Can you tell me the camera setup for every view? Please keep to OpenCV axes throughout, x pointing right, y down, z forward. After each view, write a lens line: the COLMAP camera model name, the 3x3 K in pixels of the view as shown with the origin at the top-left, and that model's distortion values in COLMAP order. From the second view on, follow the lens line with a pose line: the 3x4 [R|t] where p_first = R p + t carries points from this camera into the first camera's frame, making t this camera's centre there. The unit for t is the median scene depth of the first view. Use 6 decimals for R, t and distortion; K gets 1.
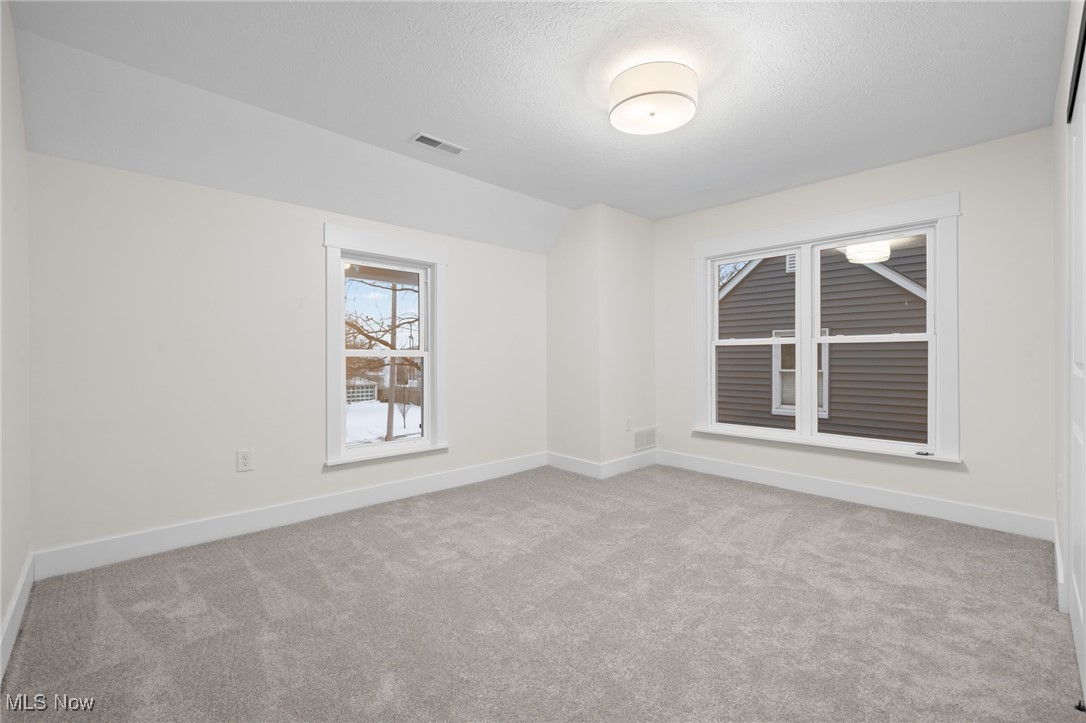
lens RADIAL K [[469.1, 0, 545.3], [0, 469.1, 356.1], [0, 0, 1]] dist [-0.001550, -0.000575]
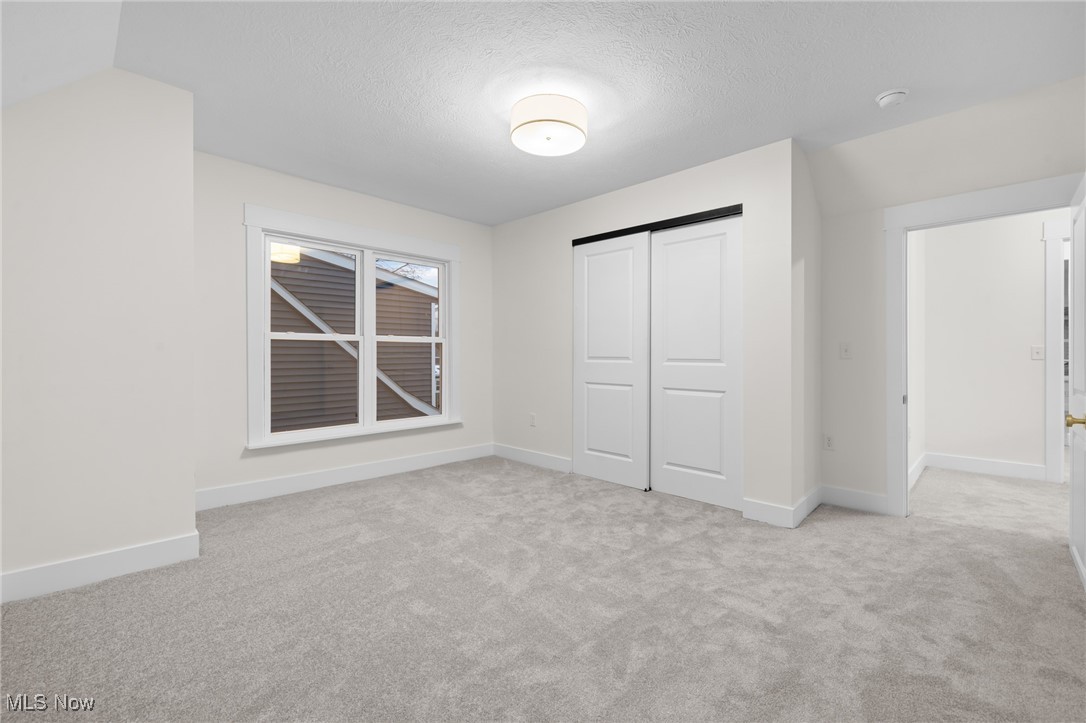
lens RADIAL K [[469.1, 0, 545.3], [0, 469.1, 356.1], [0, 0, 1]] dist [-0.001550, -0.000575]
pose [[-0.030187, -0.004456, 0.999534, -0.551273], [-0.004944, 0.999978, 0.004309, 0.001129], [-0.999532, -0.004812, -0.030208, 0.636438]]
